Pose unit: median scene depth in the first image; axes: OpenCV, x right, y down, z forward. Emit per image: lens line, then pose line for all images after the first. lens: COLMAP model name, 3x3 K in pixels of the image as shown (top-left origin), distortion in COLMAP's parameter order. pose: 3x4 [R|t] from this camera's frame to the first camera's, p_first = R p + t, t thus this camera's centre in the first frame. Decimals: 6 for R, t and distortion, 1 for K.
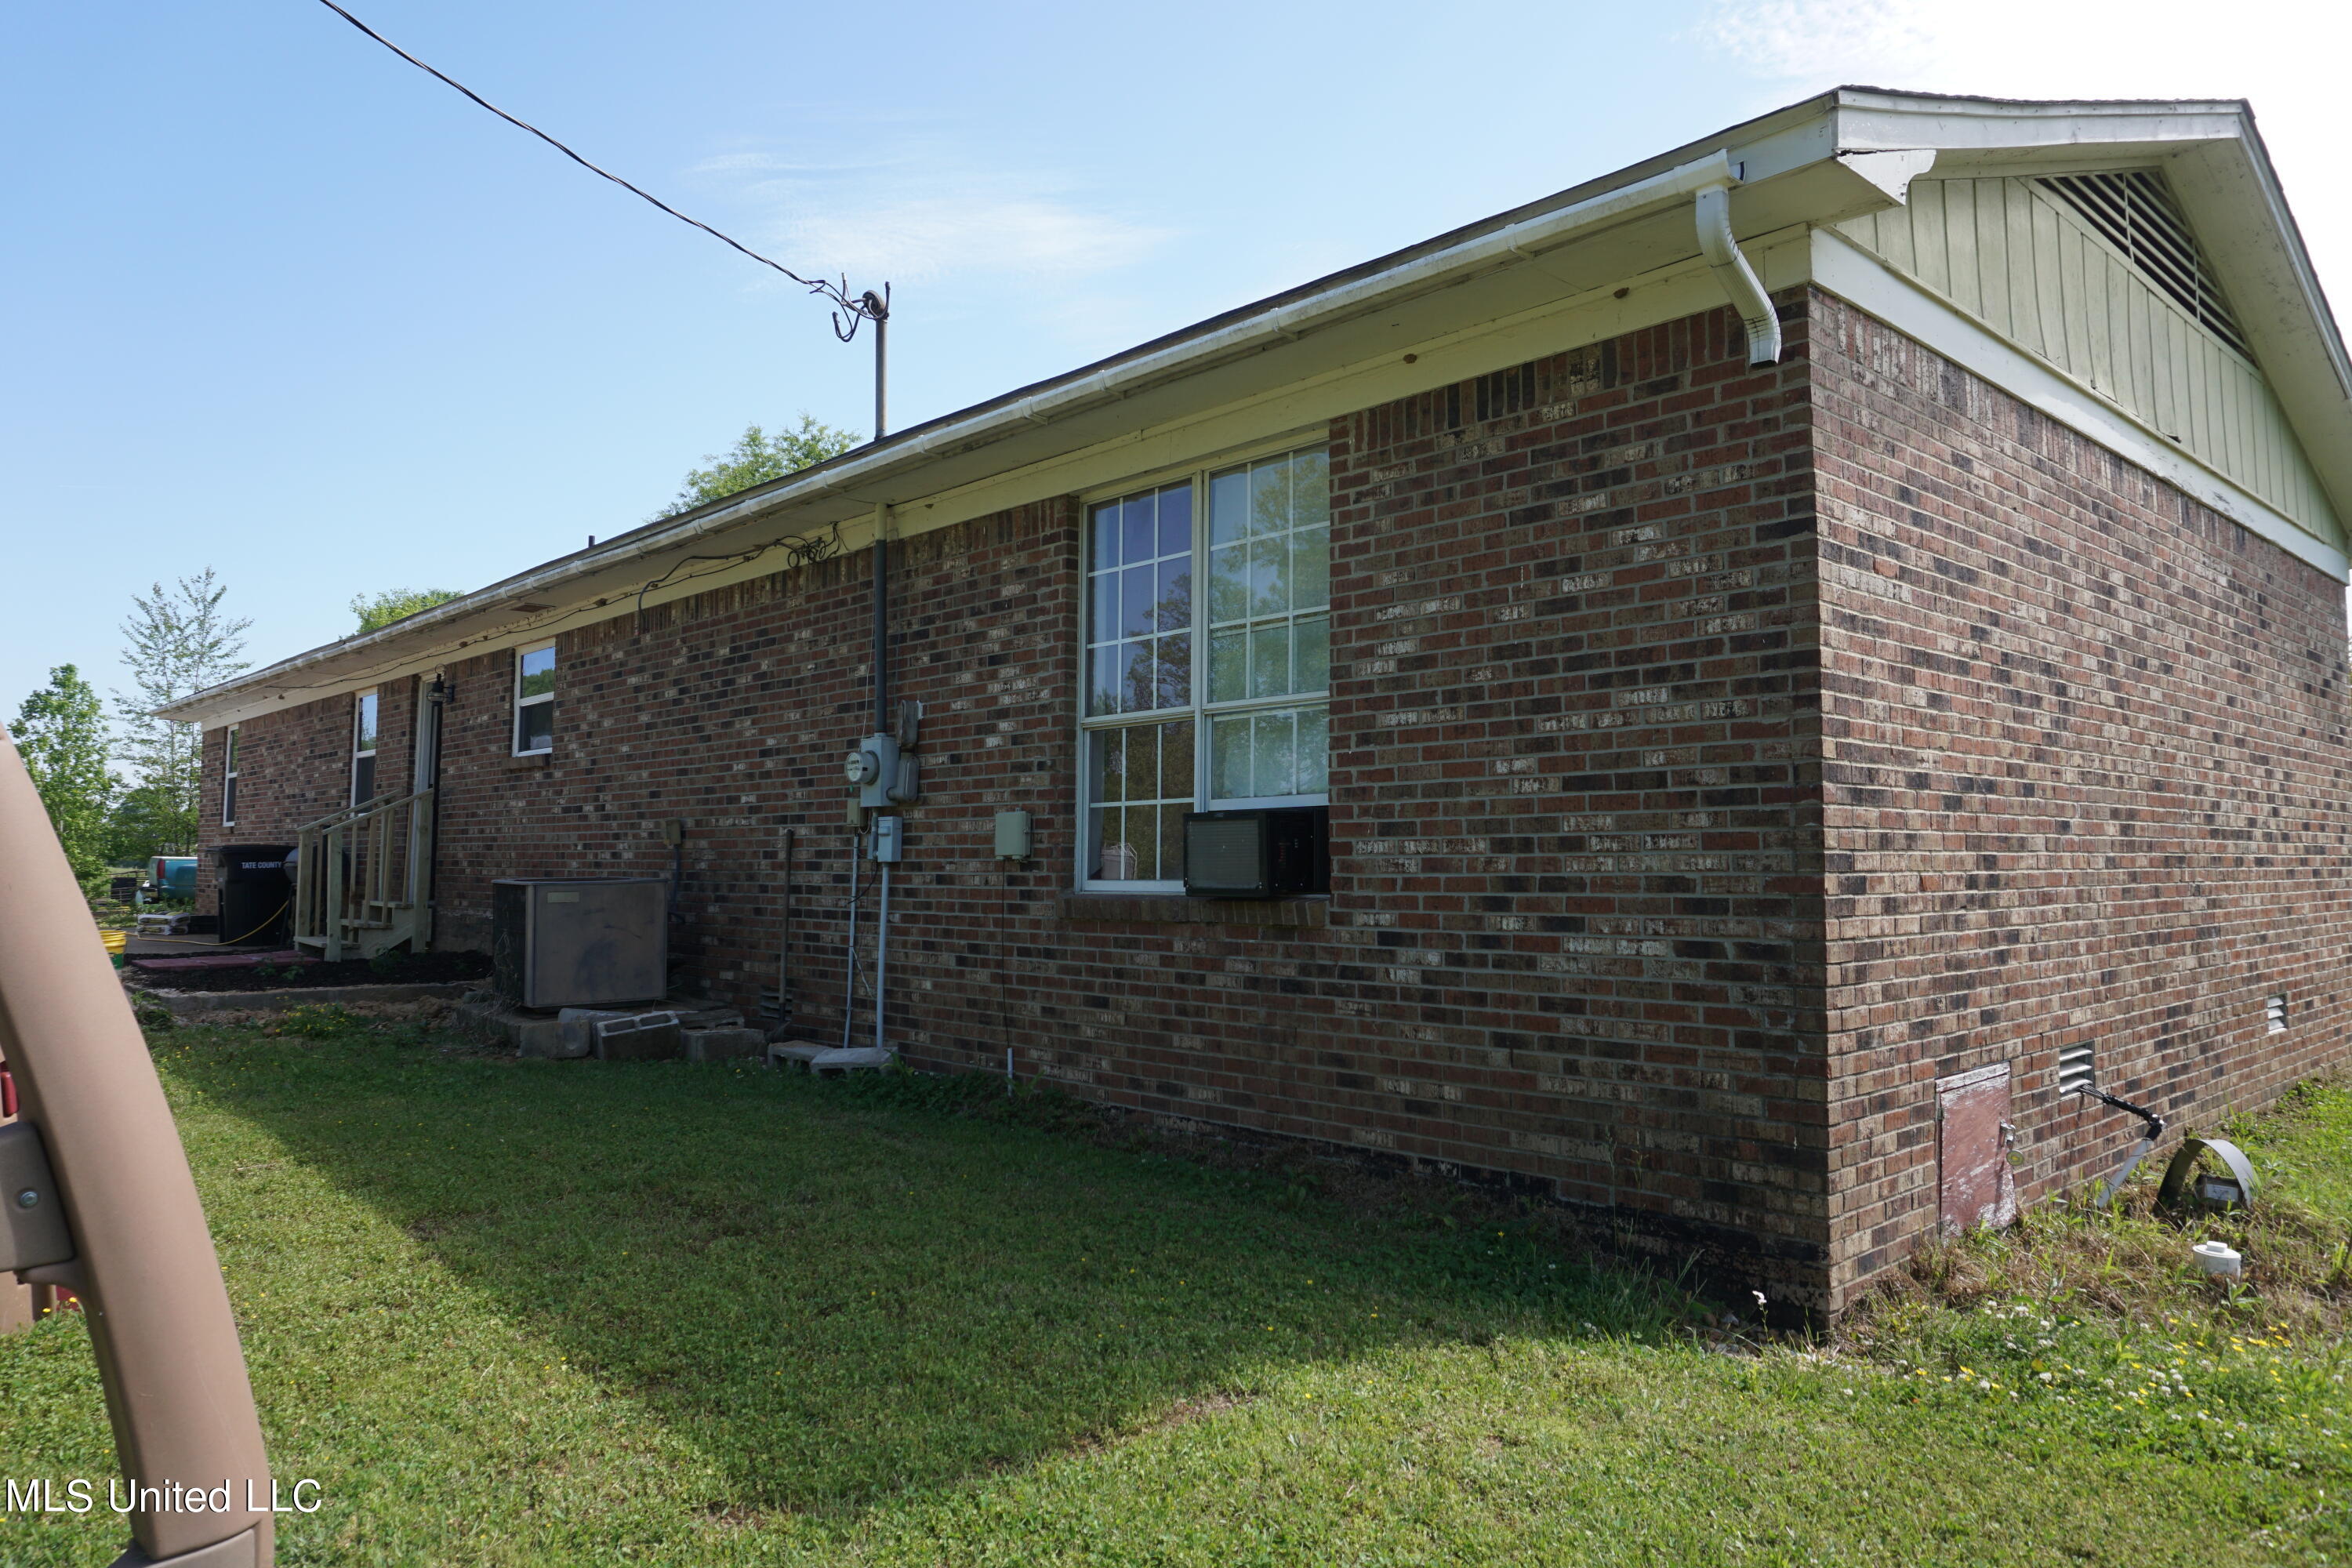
lens RADIAL K [[1578.5, 0, 1182.1], [0, 1578.5, 779.8], [0, 0, 1]] dist [-0.054569, 0.041605]
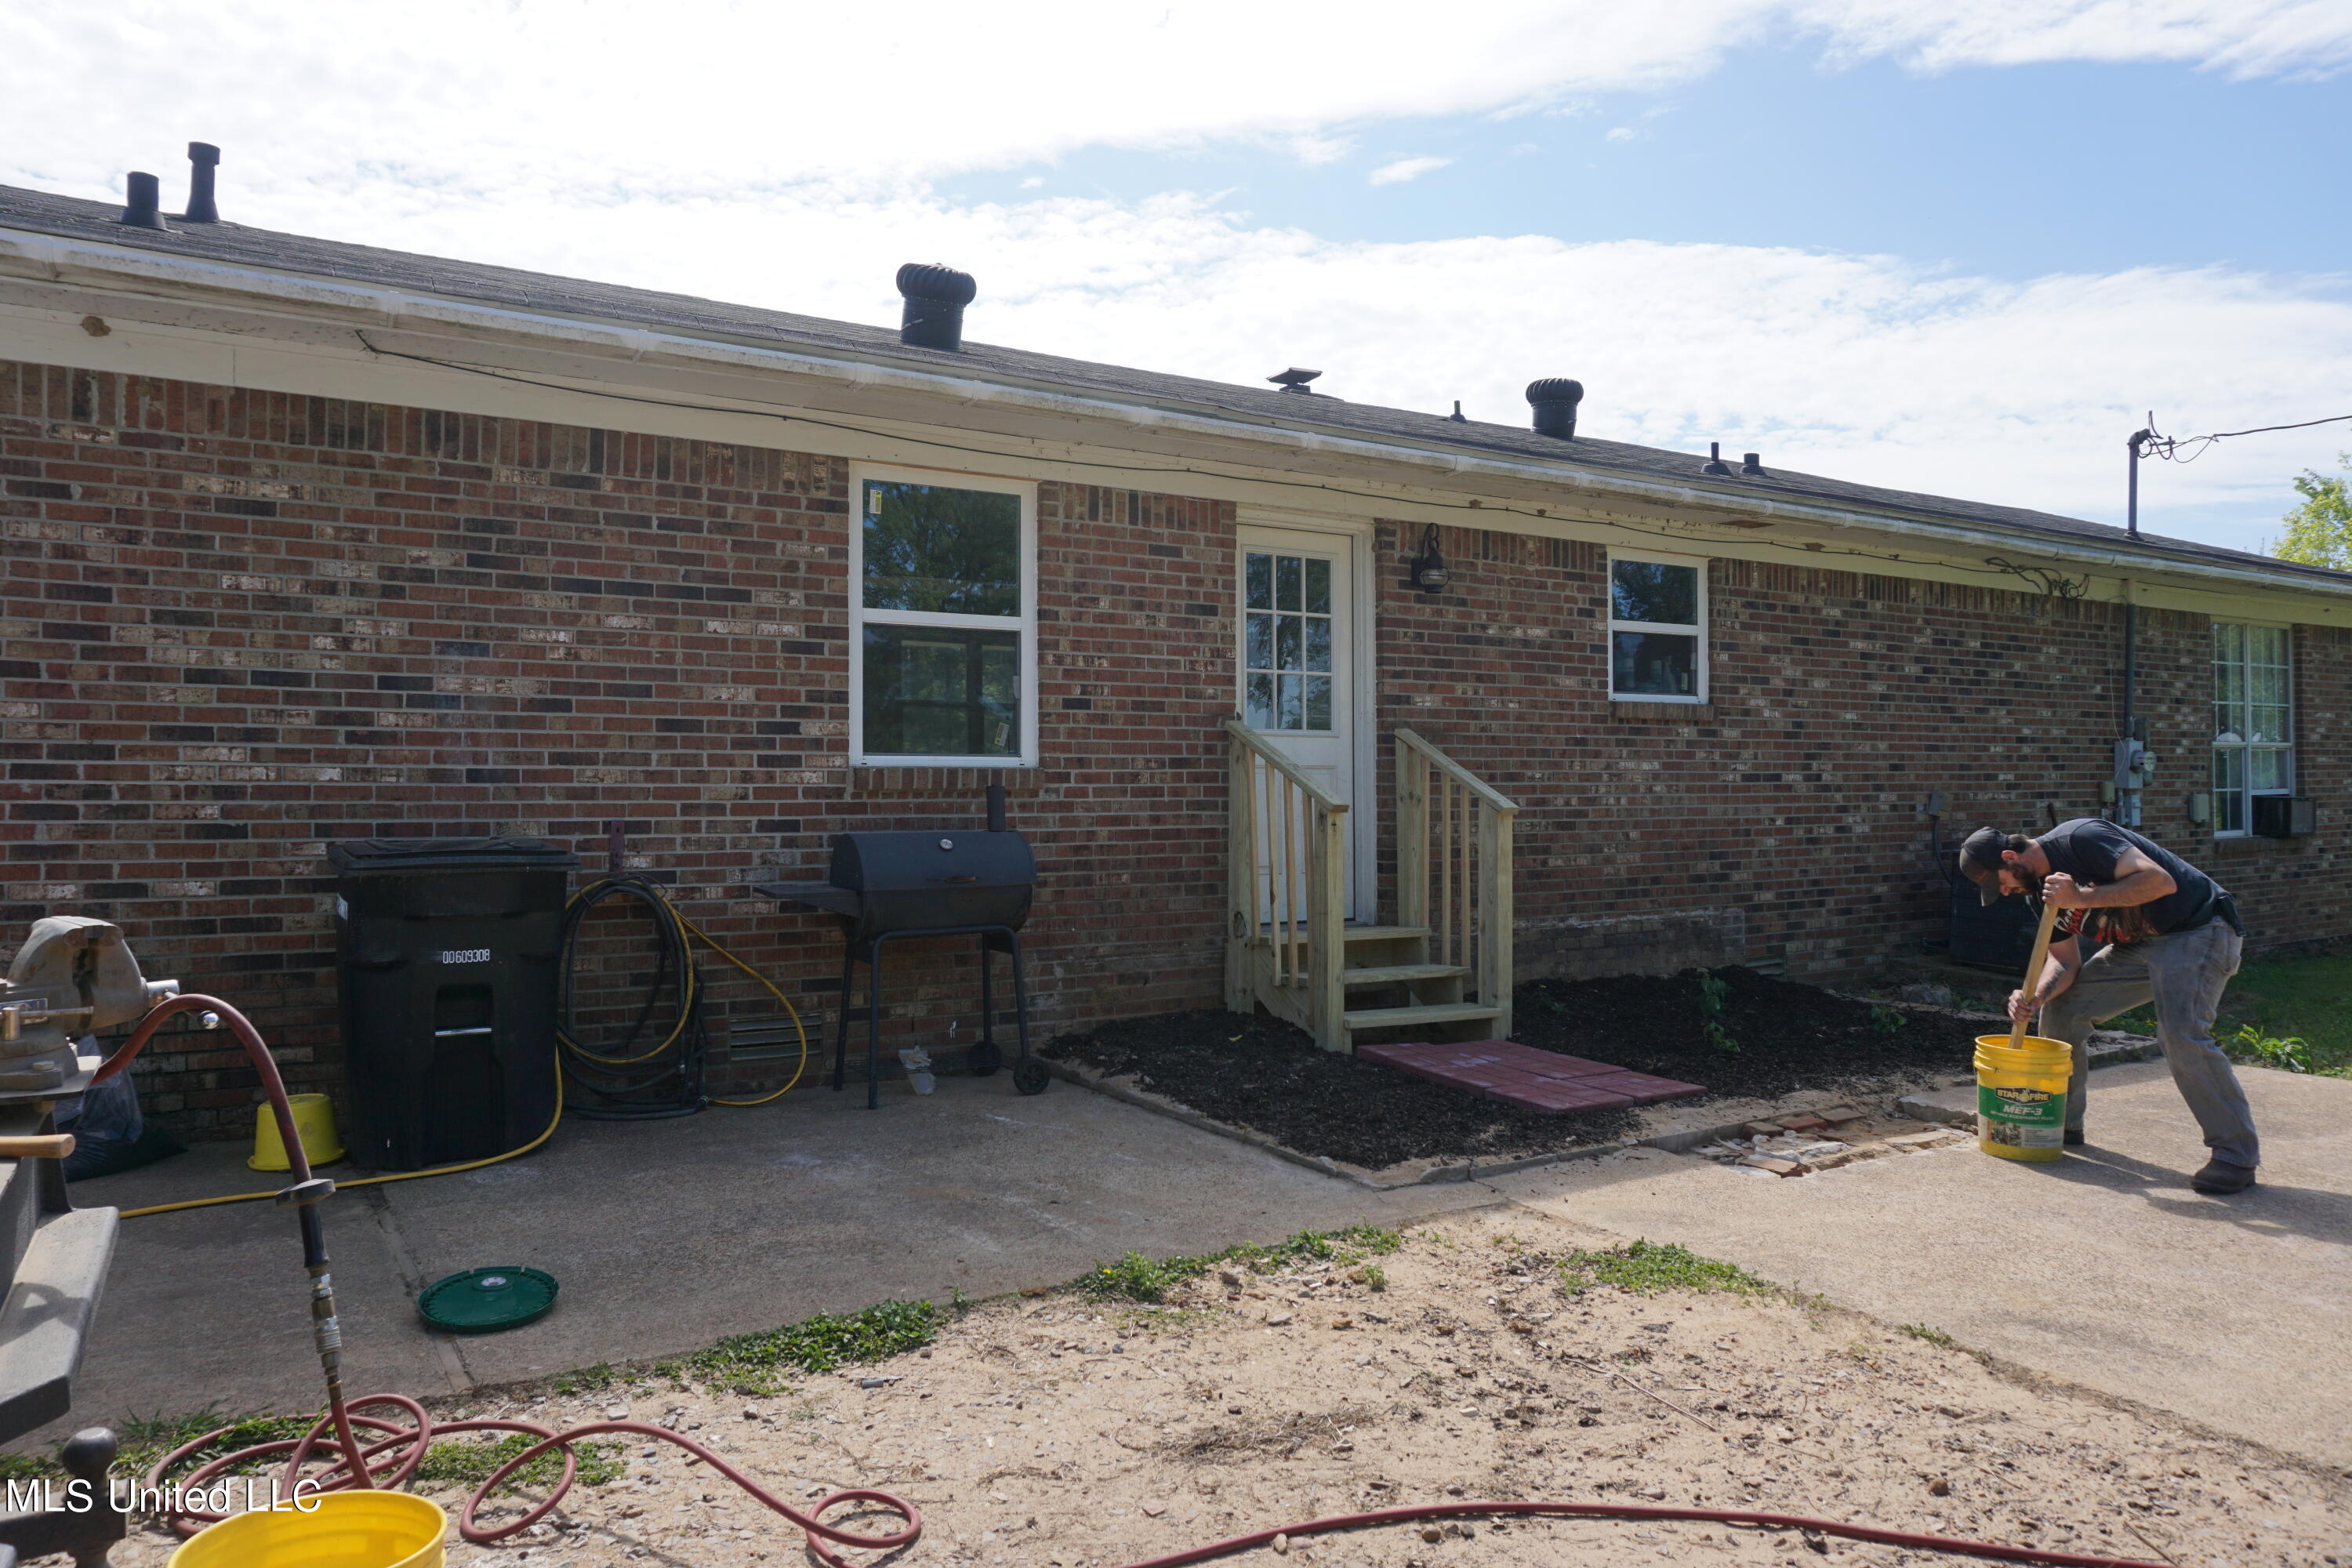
lens RADIAL K [[1578.5, 0, 1182.1], [0, 1578.5, 779.8], [0, 0, 1]] dist [-0.054569, 0.041605]
pose [[0.186419, -0.002945, 0.982466, -1.528466], [-0.049505, 0.998697, 0.012387, 0.030088], [-0.981222, -0.050947, 0.186030, 1.375013]]
